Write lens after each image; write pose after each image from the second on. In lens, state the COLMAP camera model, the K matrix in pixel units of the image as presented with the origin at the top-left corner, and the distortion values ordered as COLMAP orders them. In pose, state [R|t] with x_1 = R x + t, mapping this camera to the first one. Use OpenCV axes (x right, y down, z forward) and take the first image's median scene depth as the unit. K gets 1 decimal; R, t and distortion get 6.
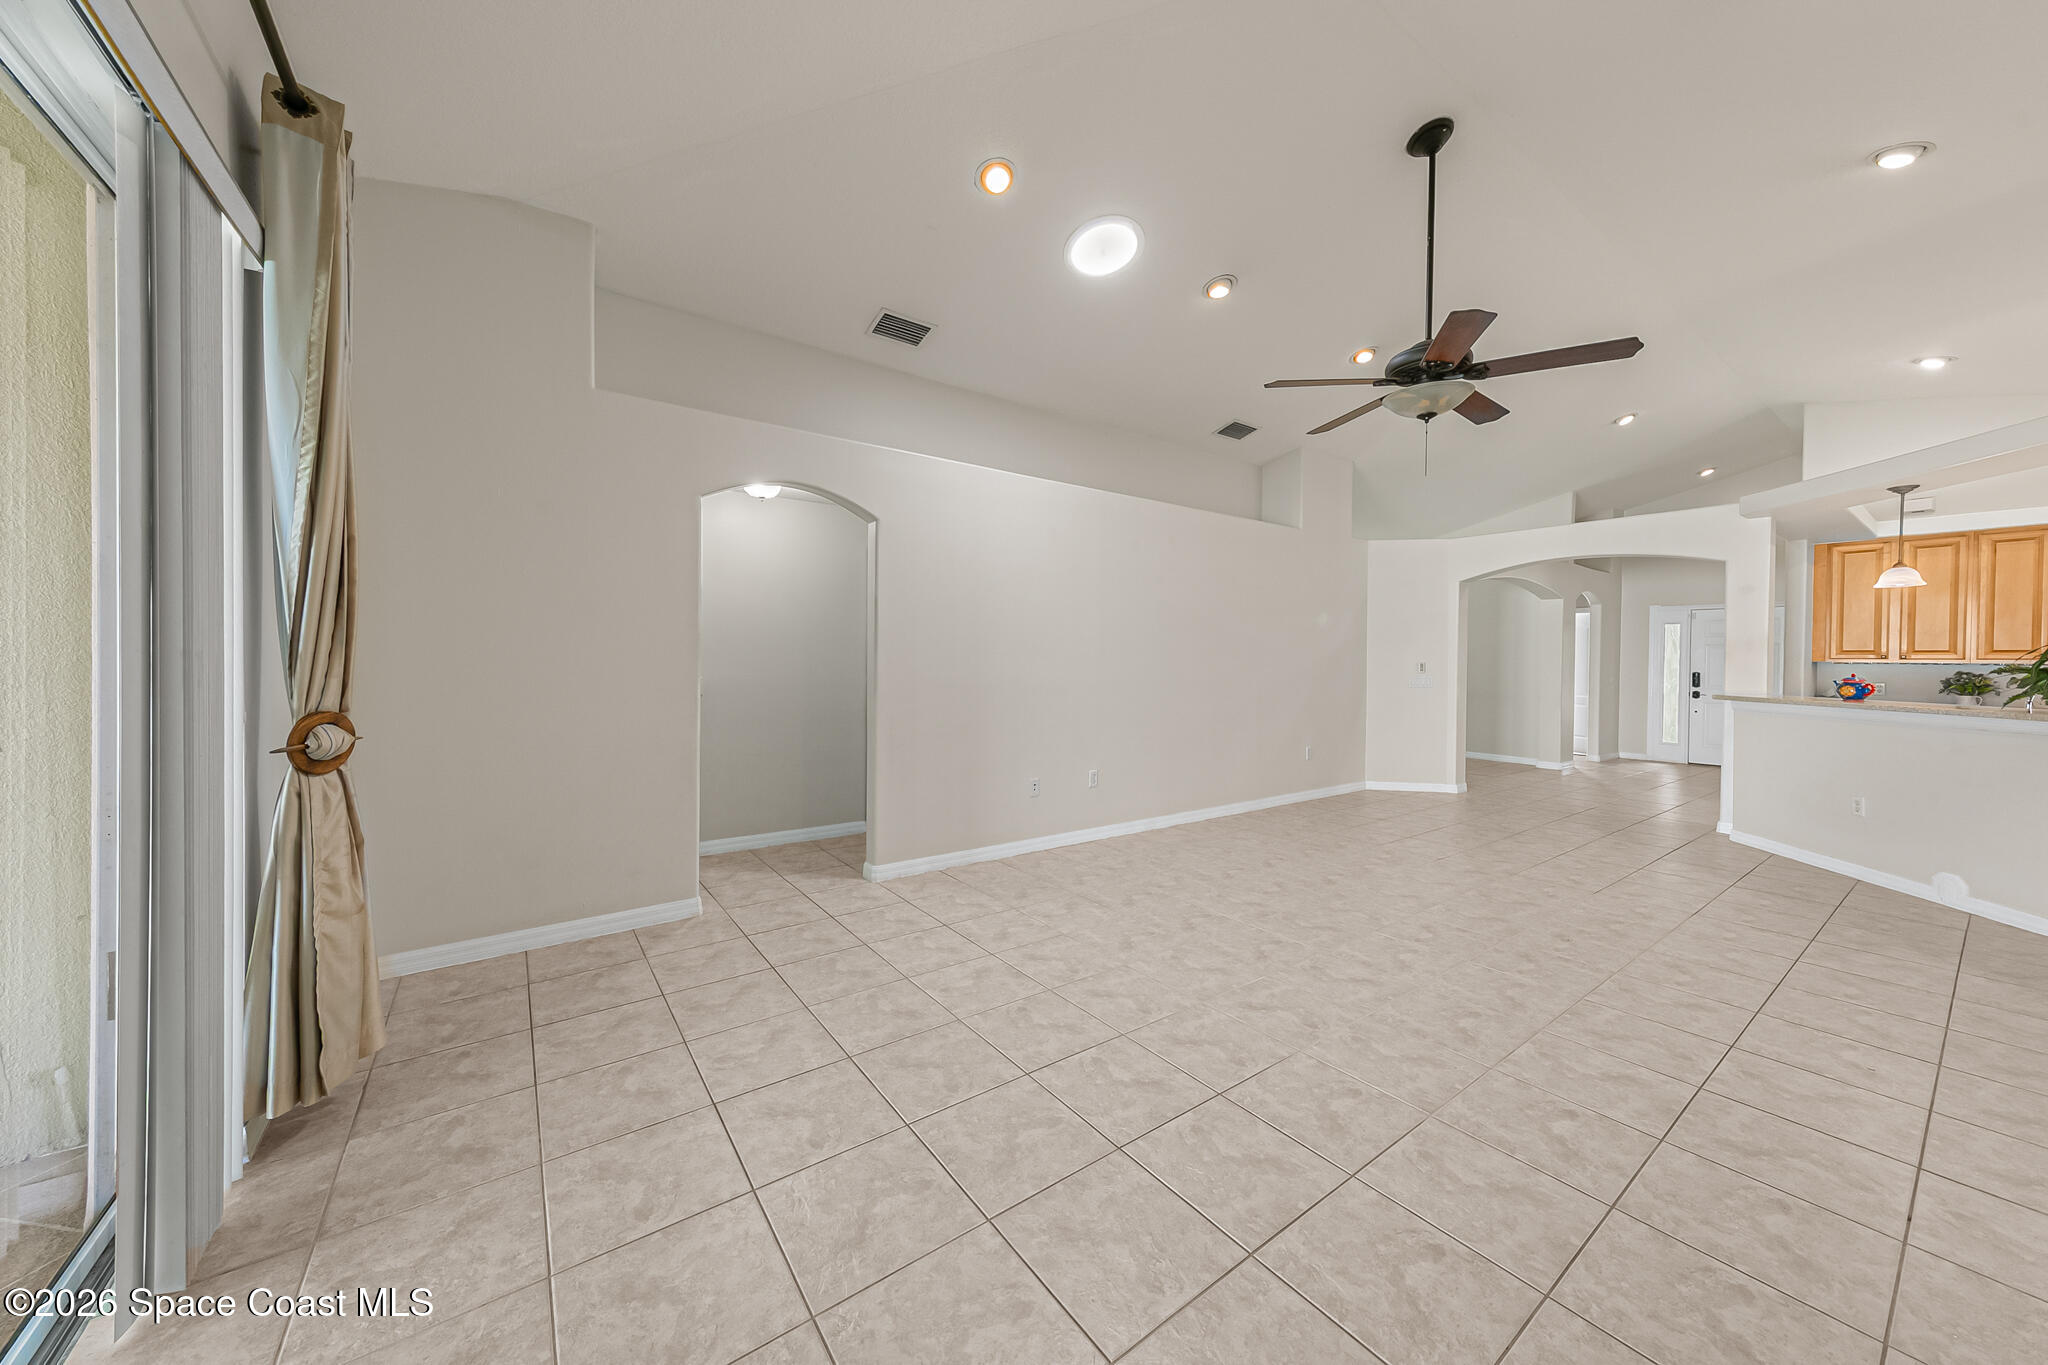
lens RADIAL K [[711.7, 0, 1025.3], [0, 711.7, 661.0], [0, 0, 1]] dist [0.002283, 0.000061]
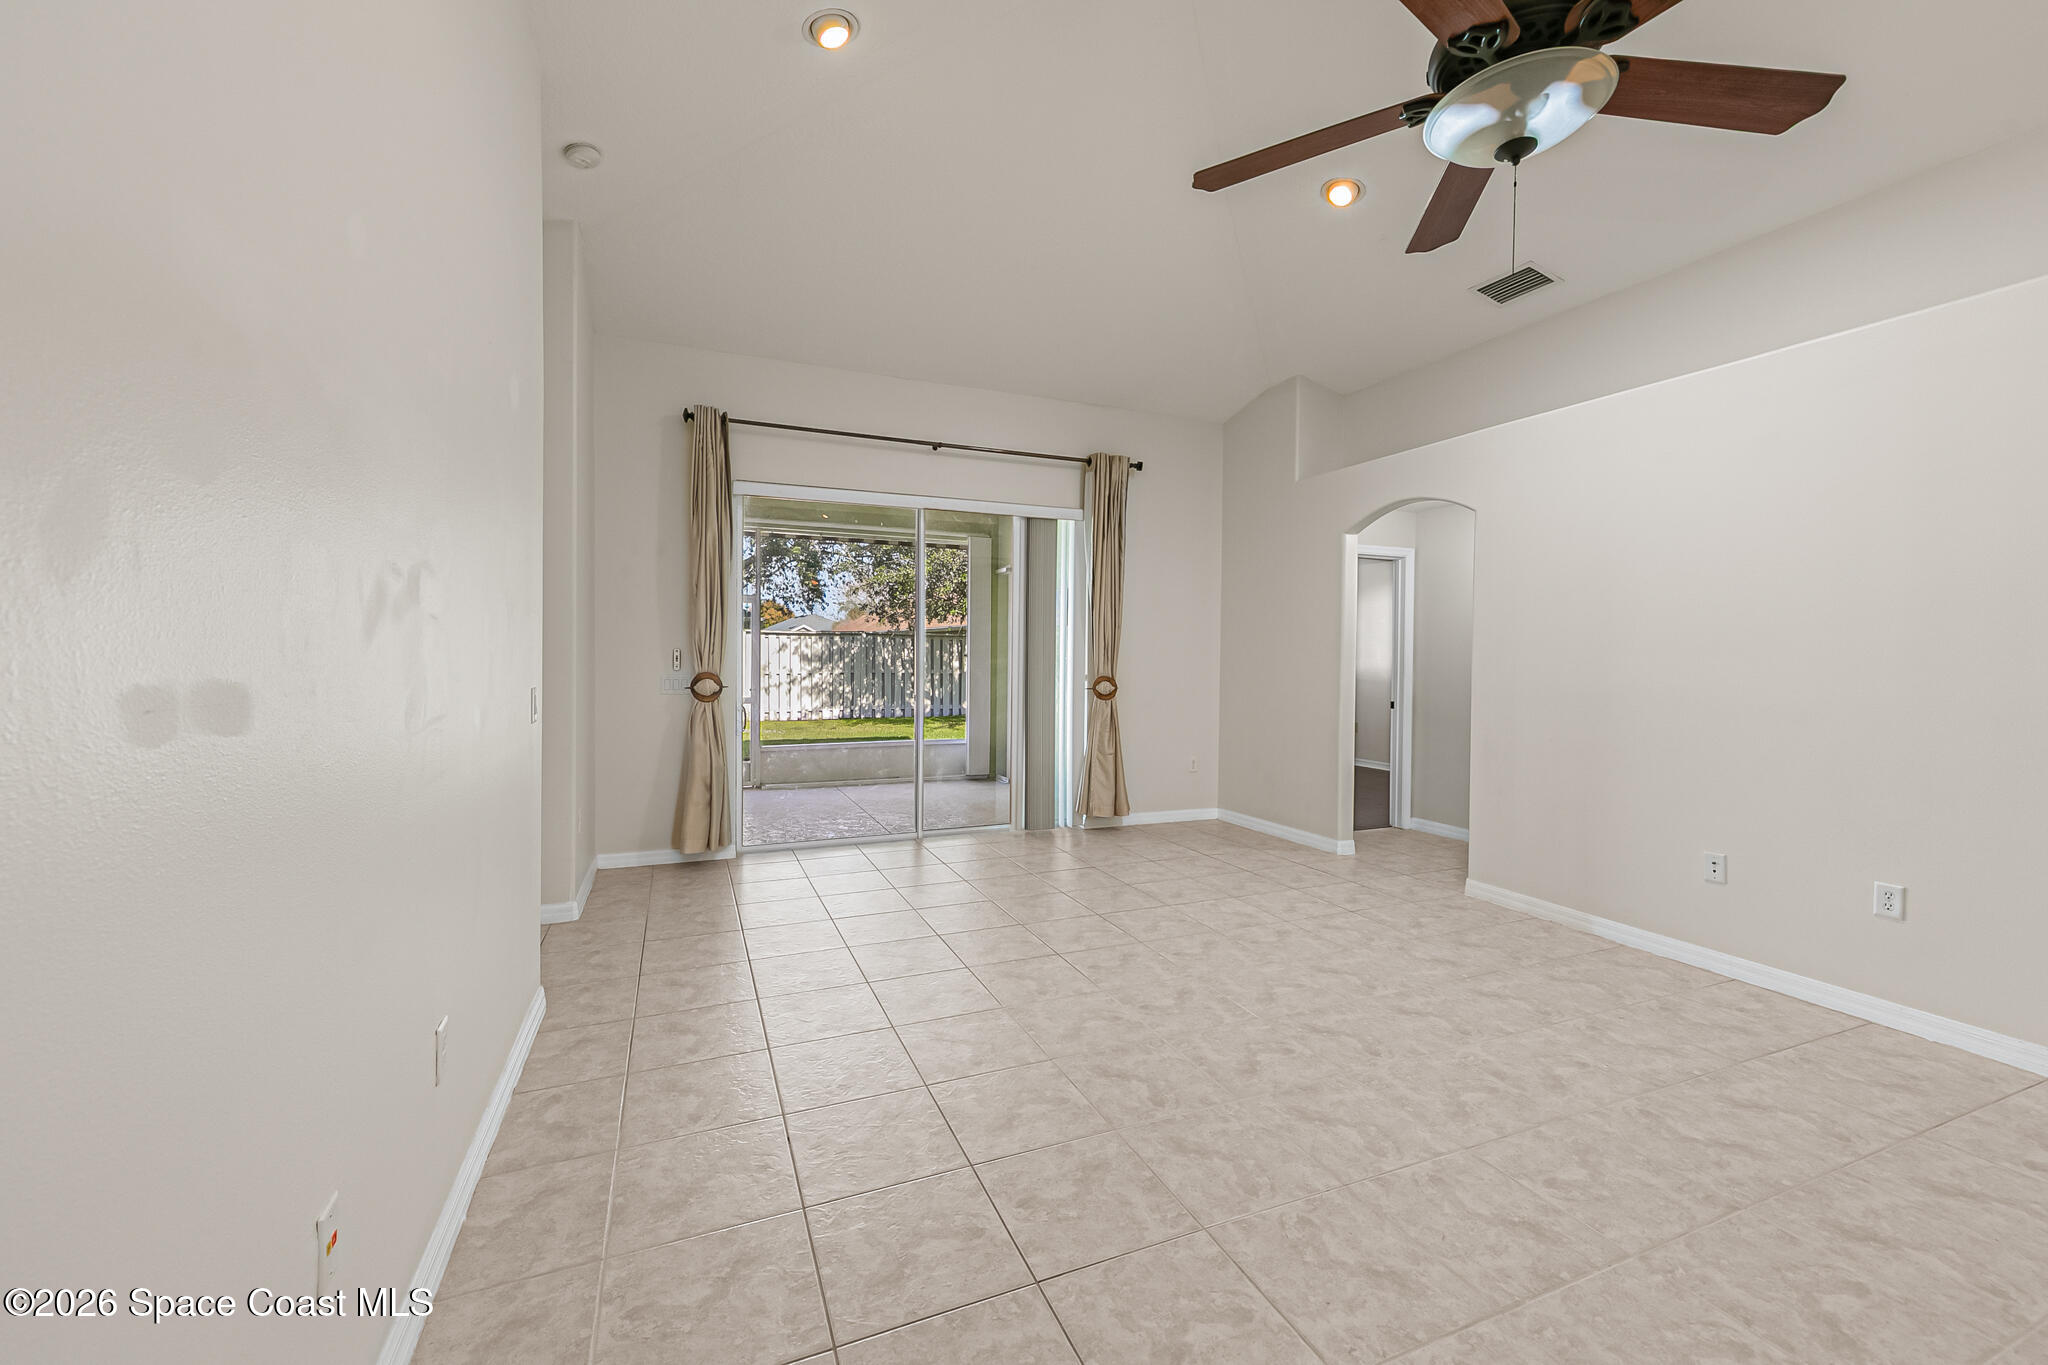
lens RADIAL K [[821.4, 0, 1031.1], [0, 821.4, 674.0], [0, 0, 1]] dist [-0.000187, -0.000120]
pose [[-0.220964, 0.016638, -0.975140, 1.272262], [-0.012034, 0.999732, 0.019784, 0.001652], [0.975208, 0.016107, -0.220704, 0.868761]]
